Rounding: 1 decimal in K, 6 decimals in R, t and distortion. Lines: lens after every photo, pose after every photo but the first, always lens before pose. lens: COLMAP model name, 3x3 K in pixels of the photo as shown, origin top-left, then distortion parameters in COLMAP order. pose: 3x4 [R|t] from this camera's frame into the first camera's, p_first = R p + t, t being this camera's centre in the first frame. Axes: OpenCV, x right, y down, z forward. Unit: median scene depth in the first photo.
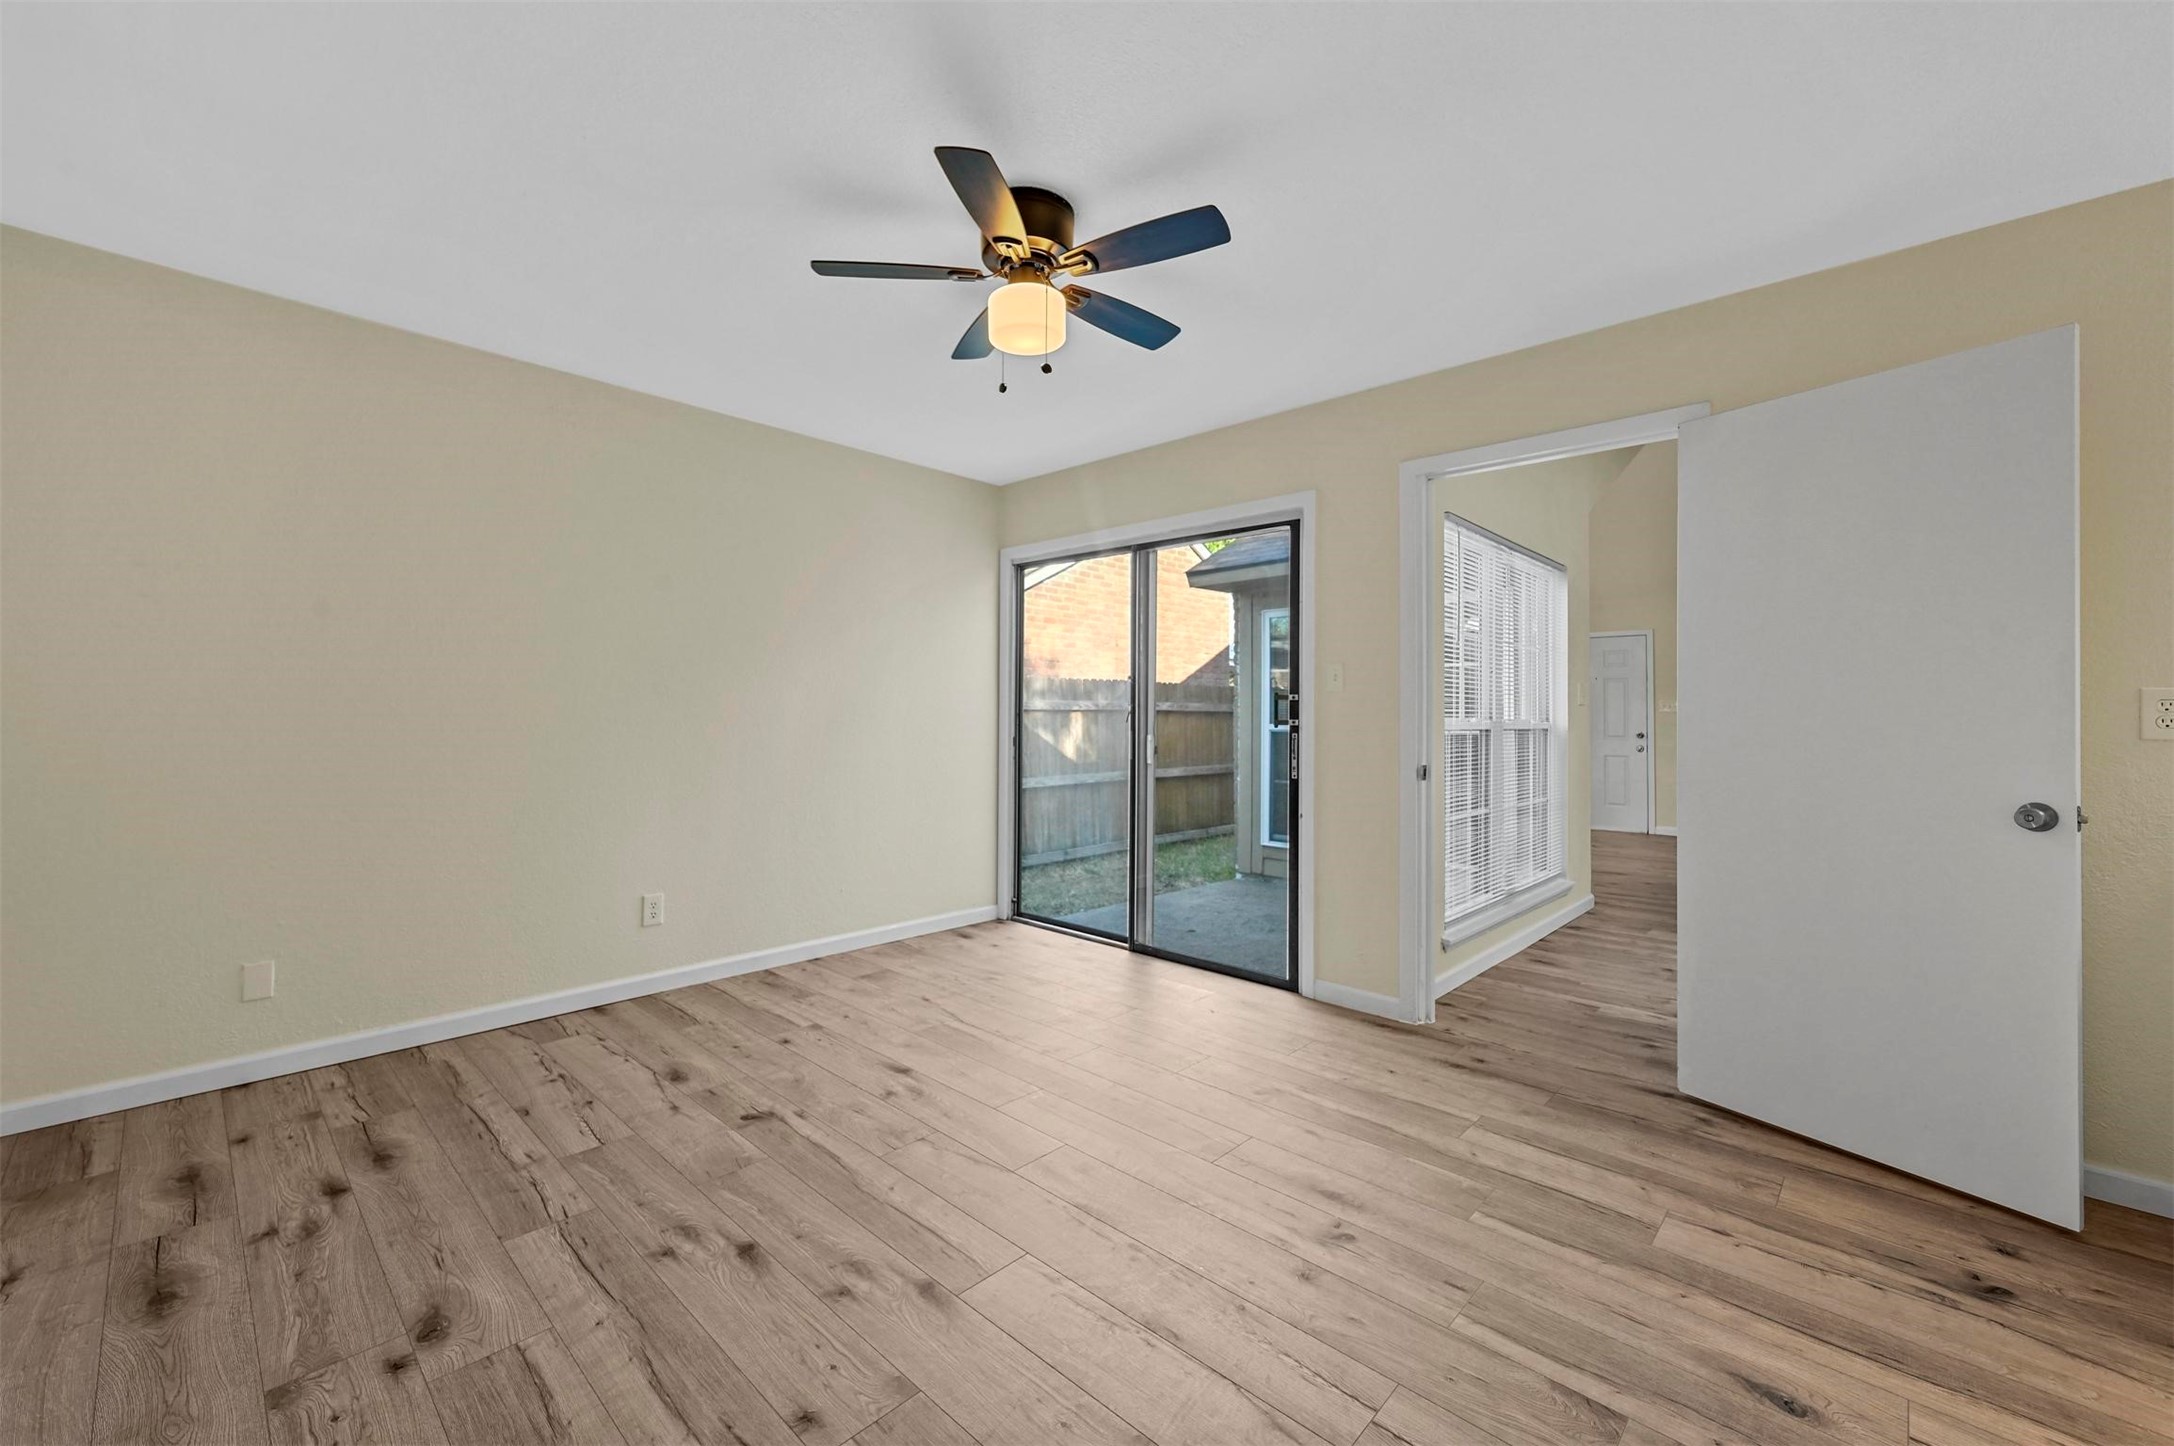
lens RADIAL K [[875.7, 0, 1081.6], [0, 875.7, 697.8], [0, 0, 1]] dist [-0.000285, 0.001017]
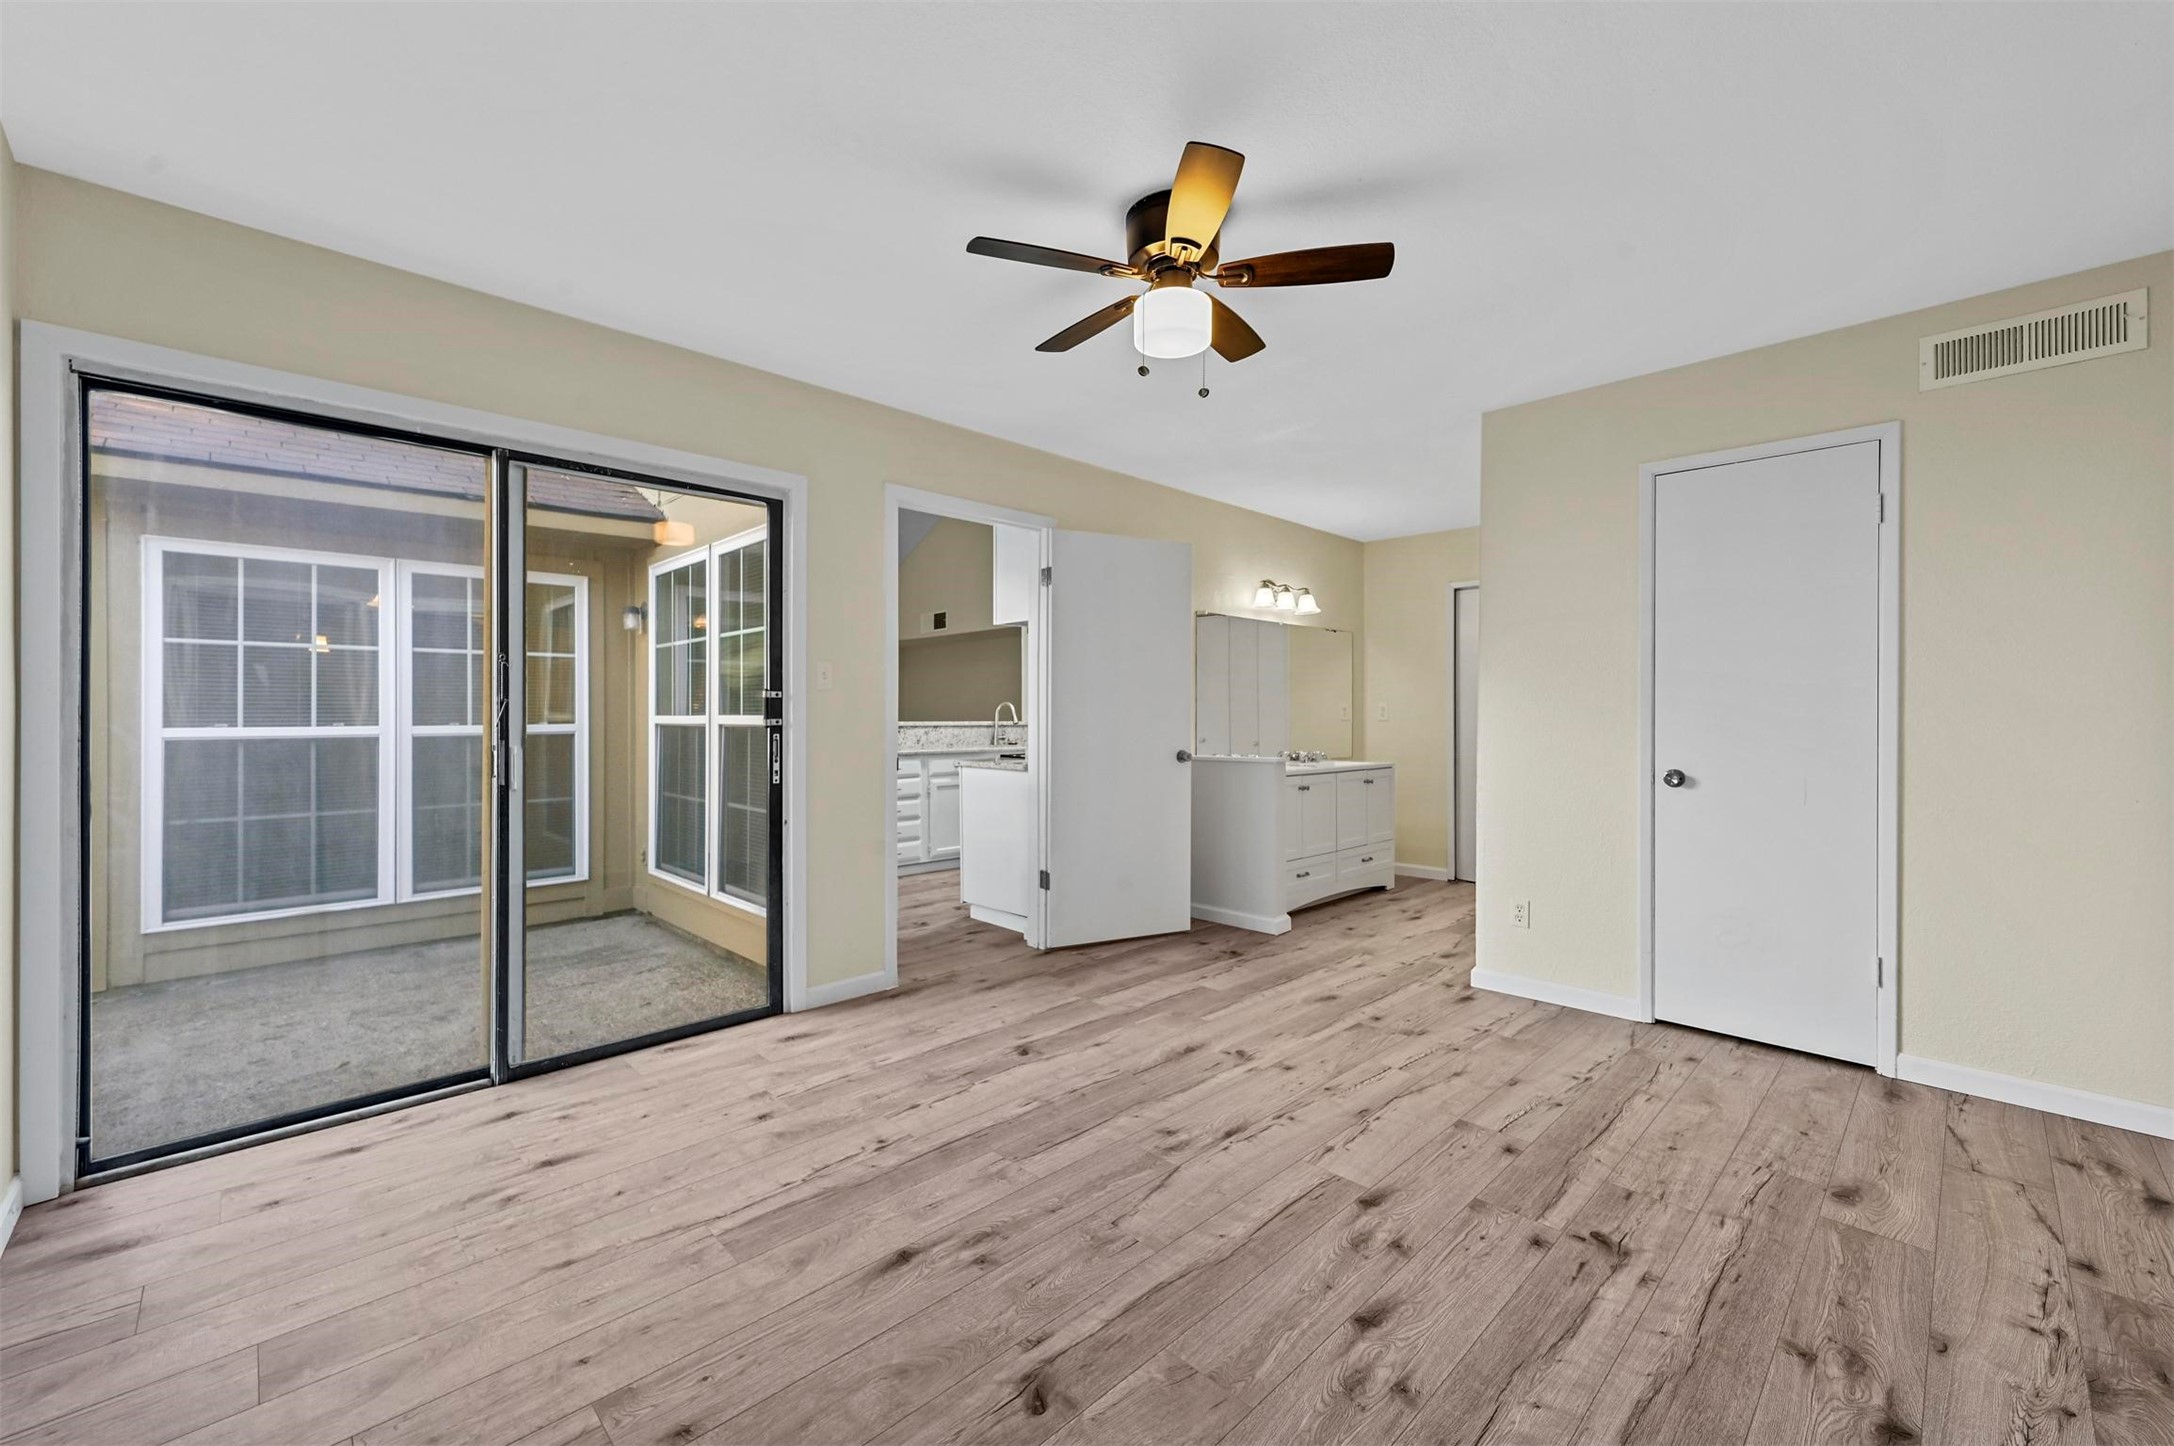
lens RADIAL K [[869.6, 0, 1078.1], [0, 869.6, 713.2], [0, 0, 1]] dist [0.000527, 0.000215]
pose [[0.042335, -0.007651, 0.999074, -1.002524], [-0.018365, 0.999796, 0.008435, 0.008325], [-0.998935, -0.018705, 0.042186, 0.998022]]
